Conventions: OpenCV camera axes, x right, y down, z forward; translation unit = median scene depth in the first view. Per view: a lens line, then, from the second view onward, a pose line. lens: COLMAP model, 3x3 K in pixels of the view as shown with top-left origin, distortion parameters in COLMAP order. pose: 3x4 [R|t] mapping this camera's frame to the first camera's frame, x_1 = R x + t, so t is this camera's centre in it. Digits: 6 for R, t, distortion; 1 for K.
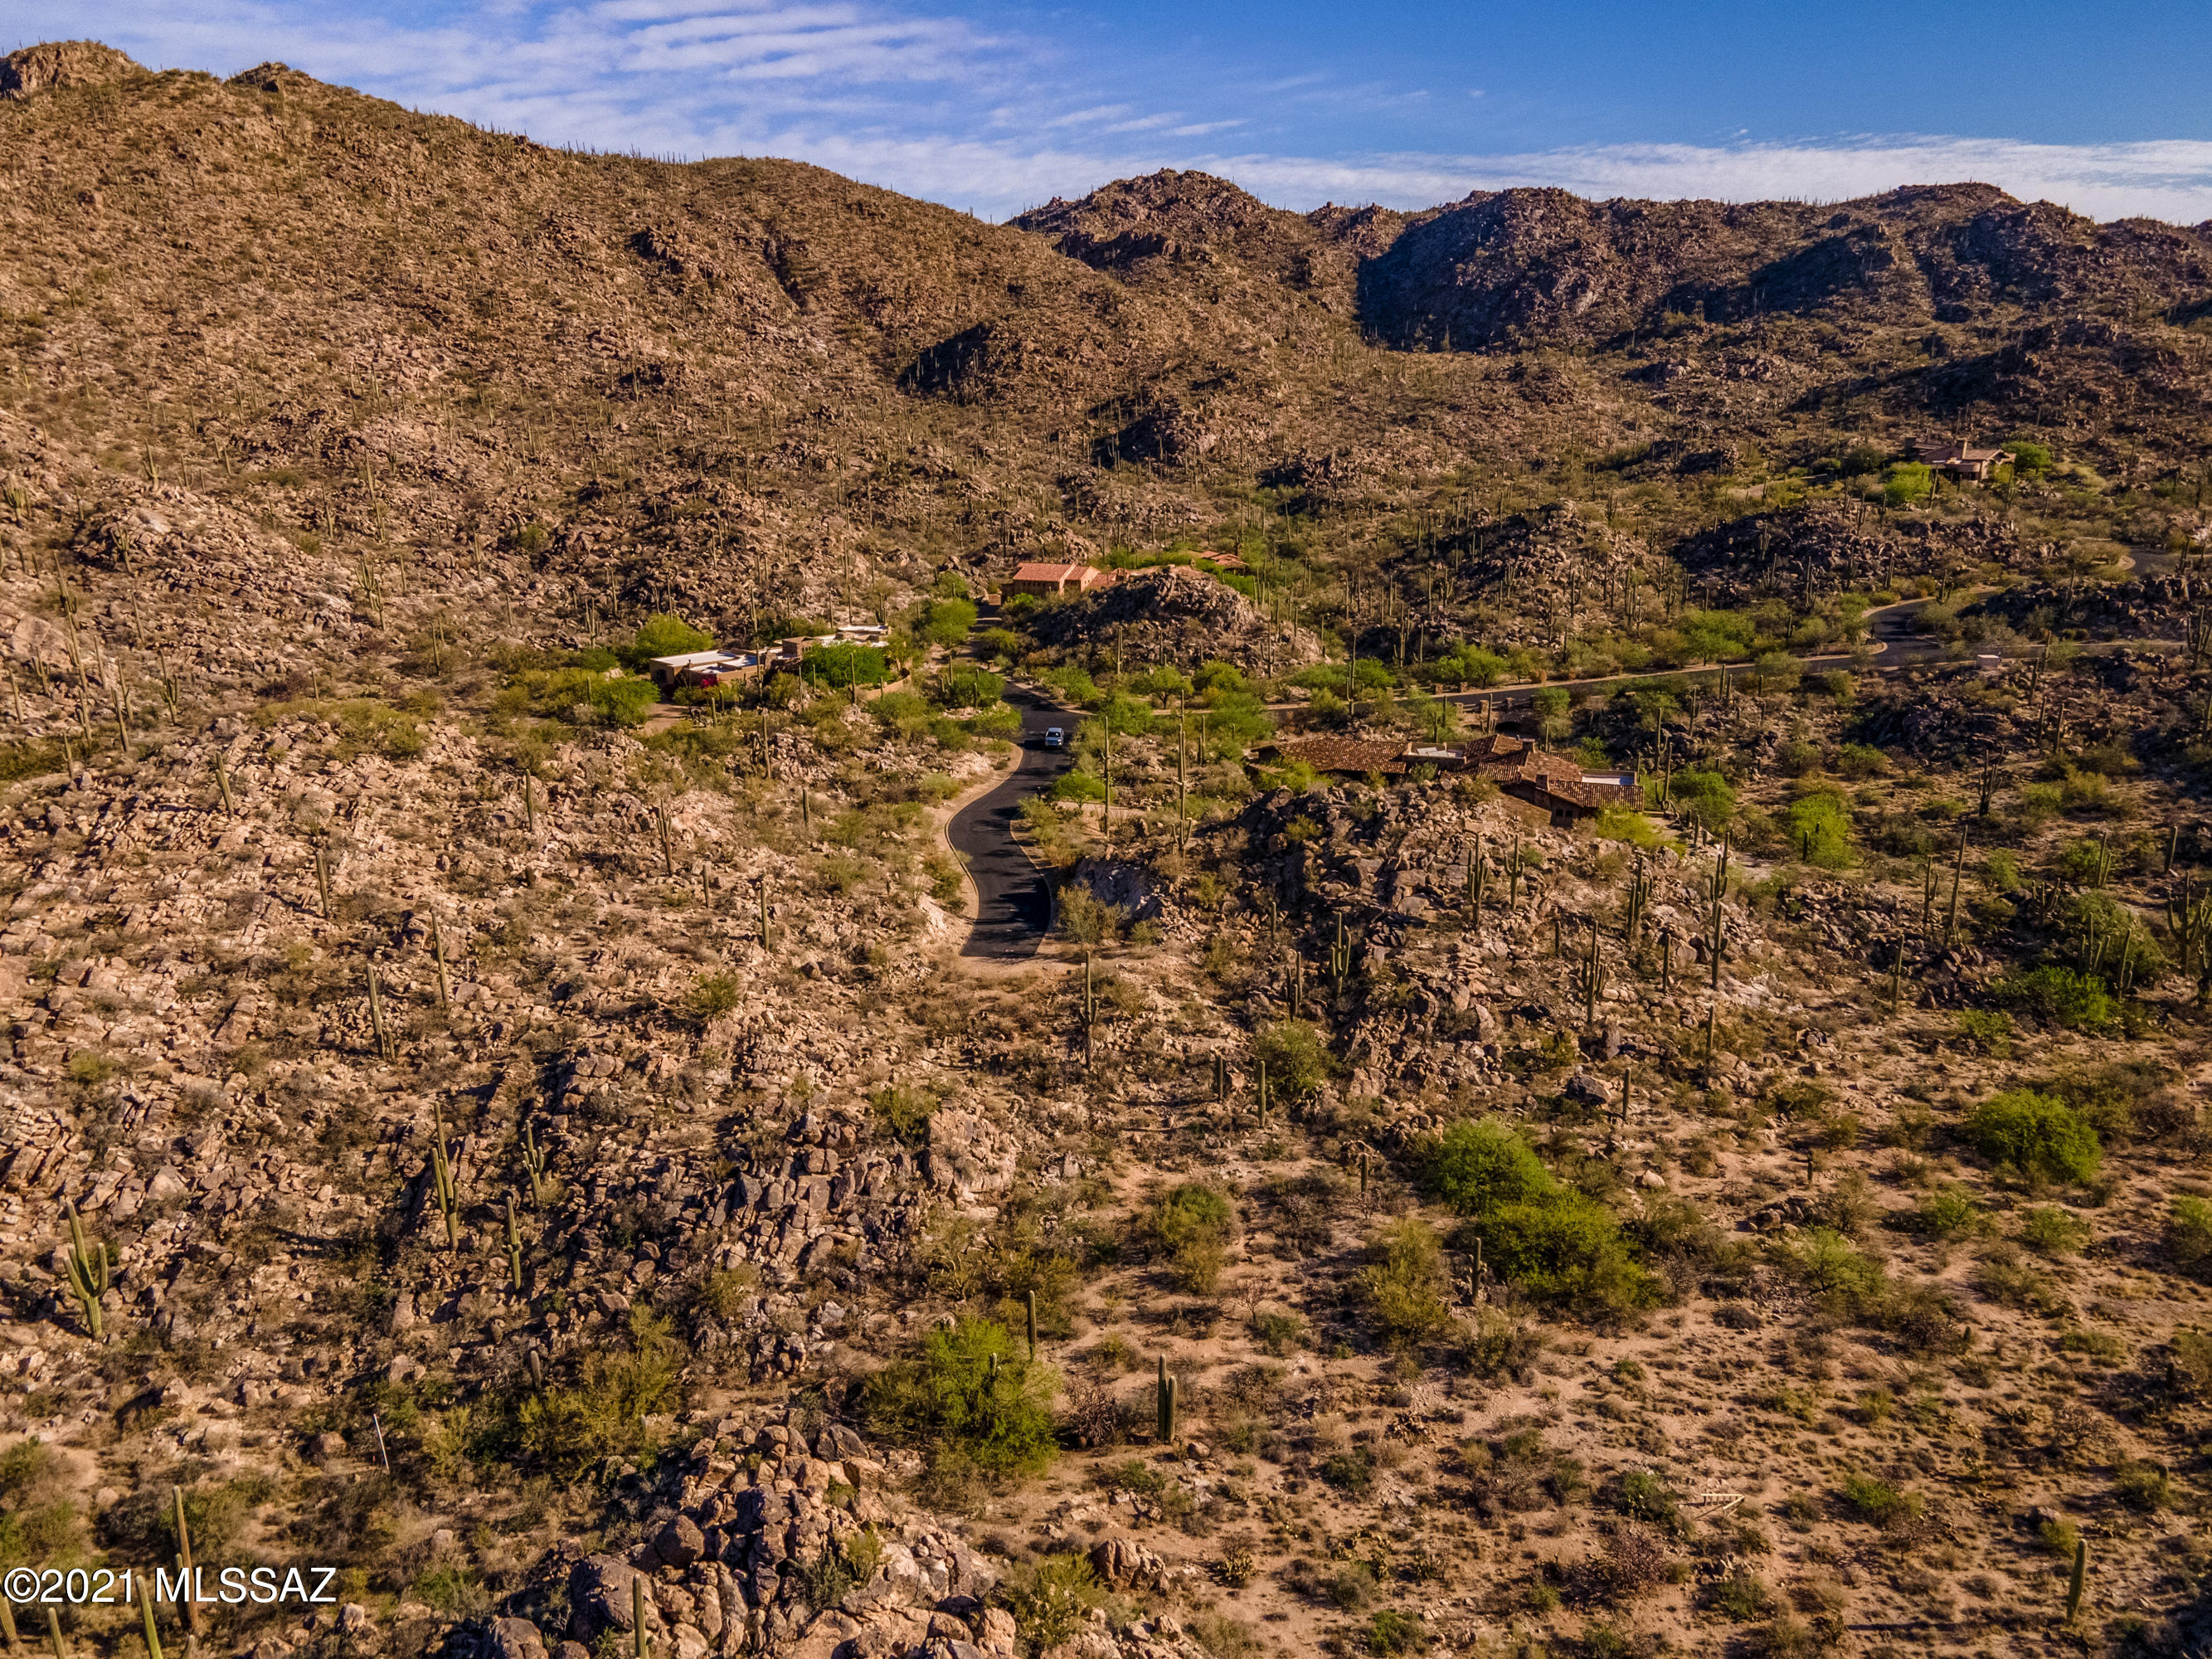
lens RADIAL K [[1601.6, 0, 1112.8], [0, 1601.6, 801.0], [0, 0, 1]] dist [0.055262, 0.039085]
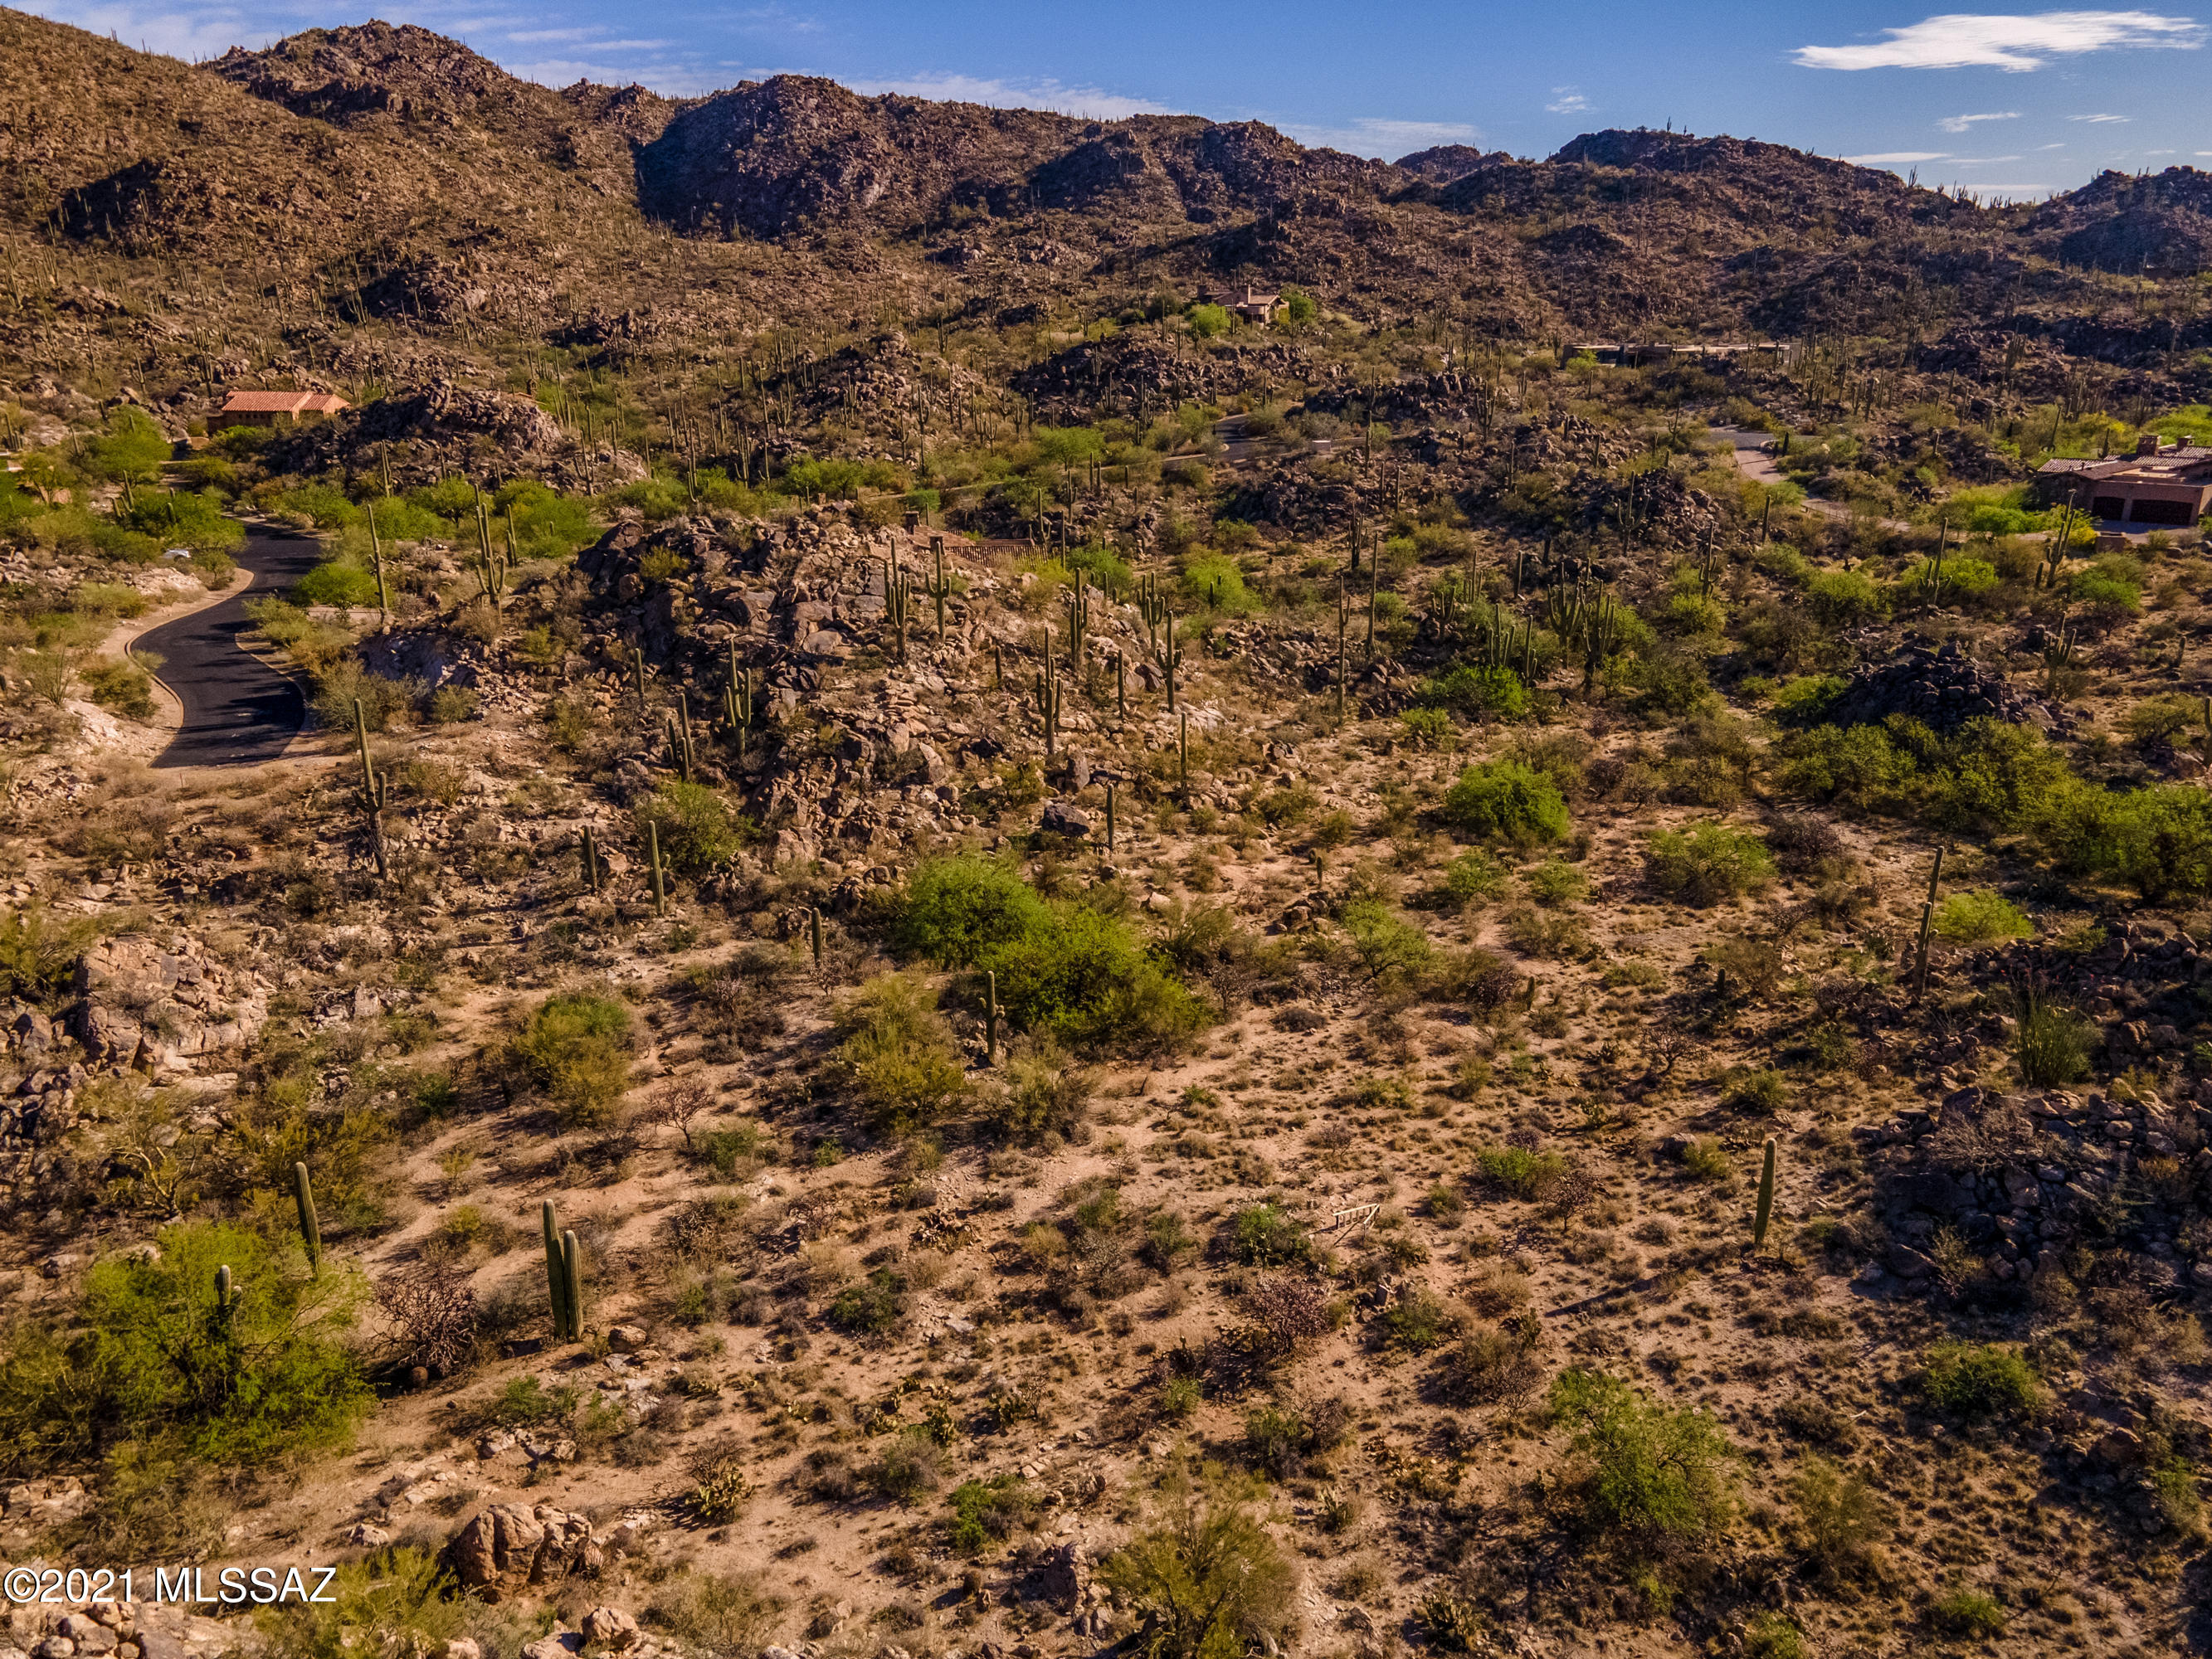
lens RADIAL K [[1601.3, 0, 1108.5], [0, 1601.3, 820.7], [0, 0, 1]] dist [0.055262, 0.039085]
pose [[0.915796, -0.122790, 0.382413, 0.005158], [0.103745, 0.992129, 0.070118, 0.110279], [-0.388013, -0.024541, 0.921327, 0.220964]]
